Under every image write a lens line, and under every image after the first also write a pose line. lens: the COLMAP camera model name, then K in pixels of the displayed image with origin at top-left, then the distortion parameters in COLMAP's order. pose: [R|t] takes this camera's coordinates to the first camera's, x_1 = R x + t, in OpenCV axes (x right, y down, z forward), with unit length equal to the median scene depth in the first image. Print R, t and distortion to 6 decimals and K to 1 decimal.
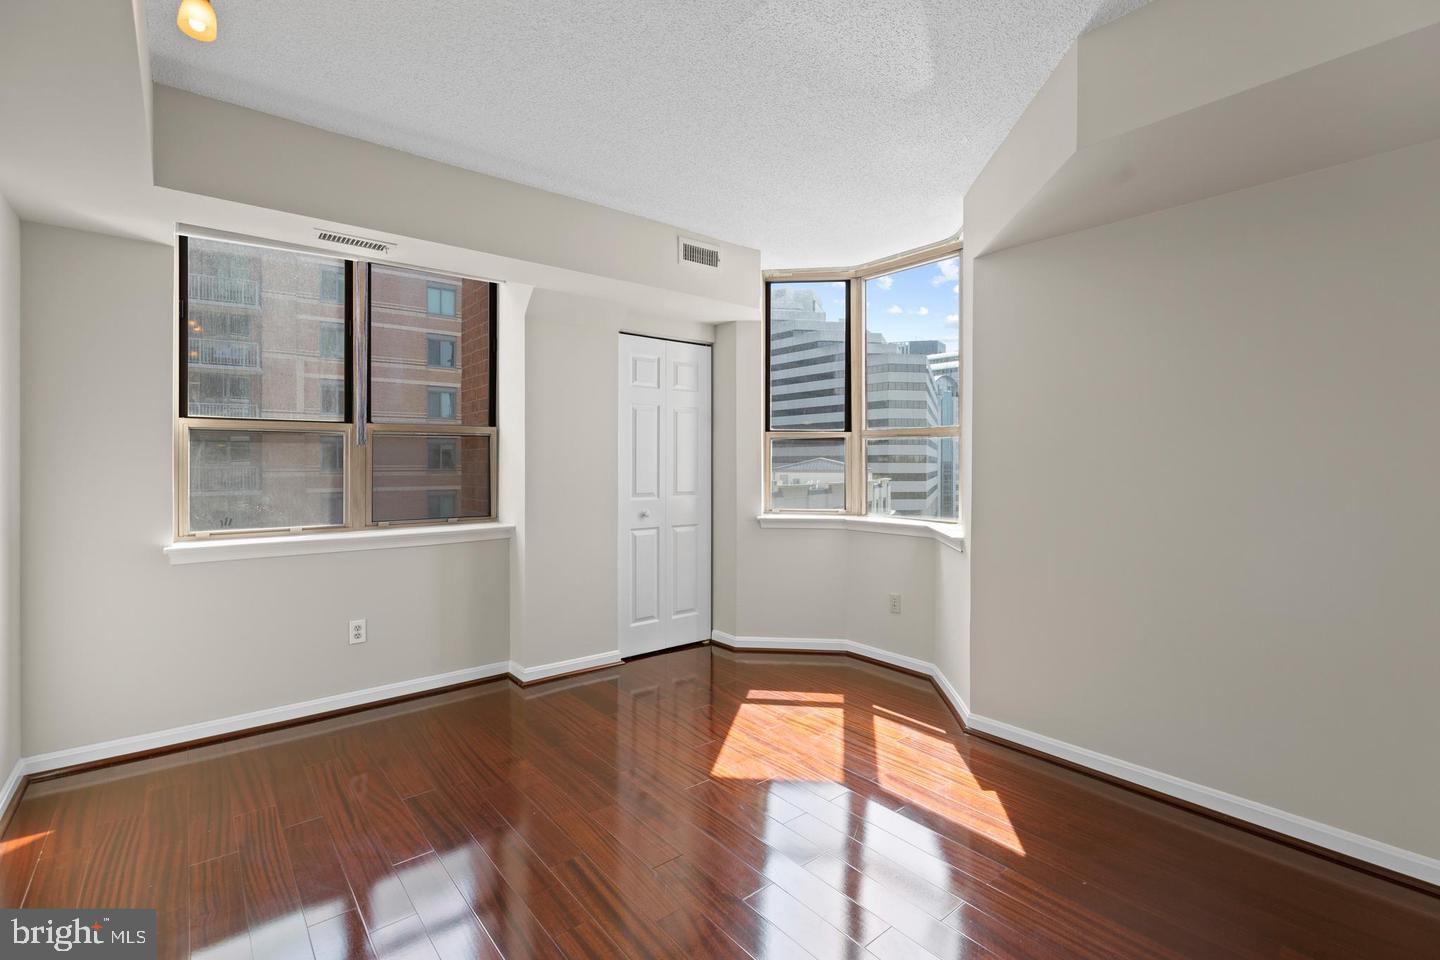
lens RADIAL K [[646.9, 0, 724.8], [0, 646.9, 470.6], [0, 0, 1]] dist [0.002473, 0.000316]
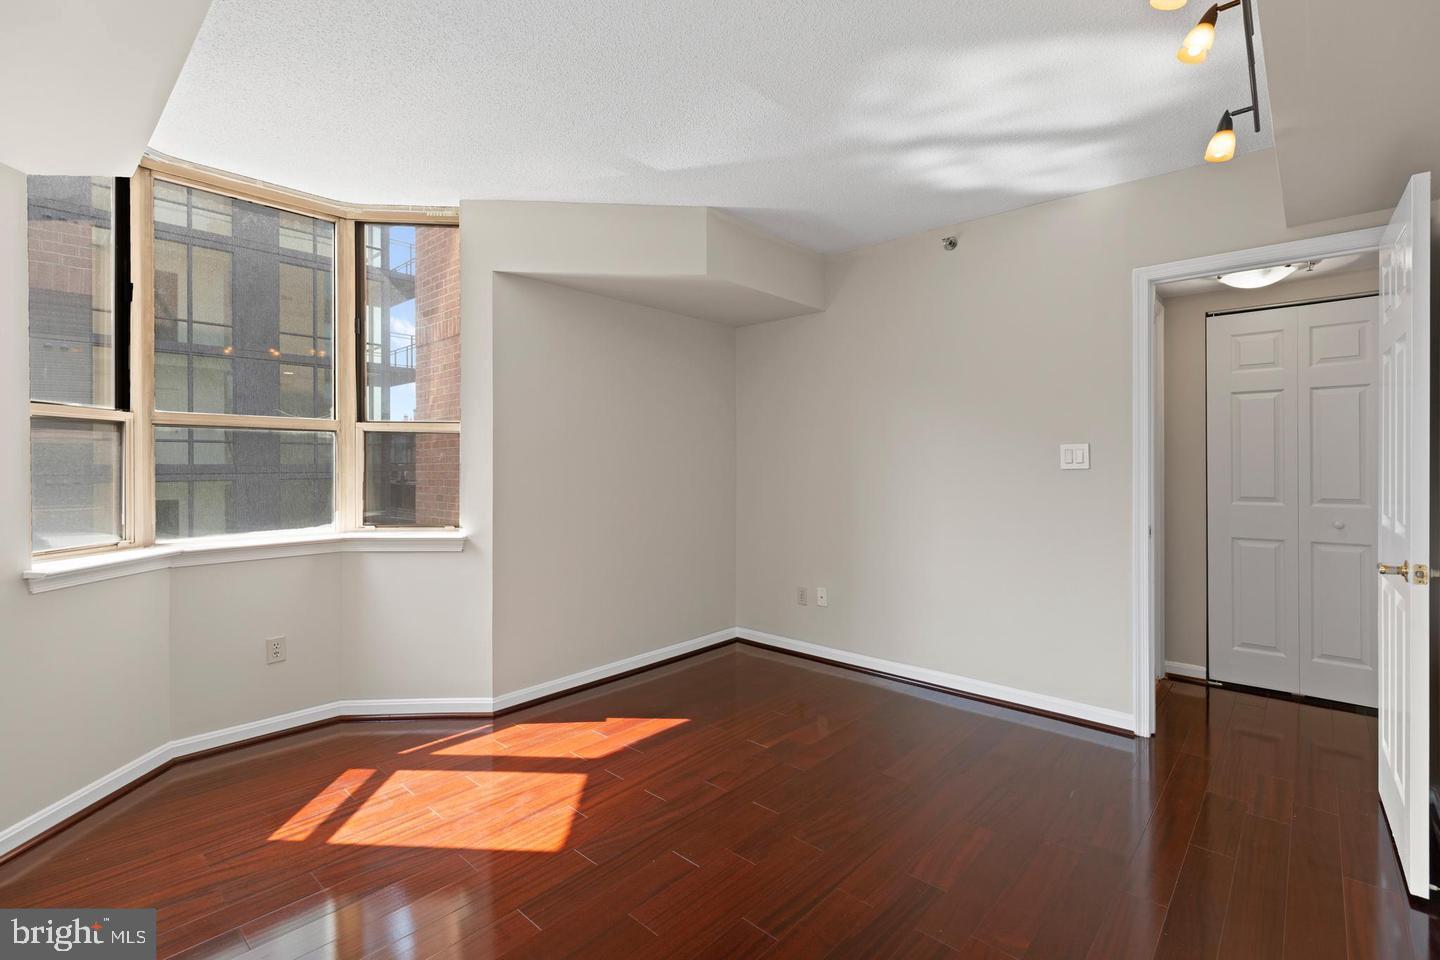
lens RADIAL K [[646.9, 0, 724.8], [0, 646.9, 470.6], [0, 0, 1]] dist [0.002473, 0.000316]
pose [[-0.149823, -0.007031, 0.988688, -0.667003], [0.011461, 0.999895, 0.008848, -0.004598], [-0.988646, 0.012657, -0.149726, 0.714409]]
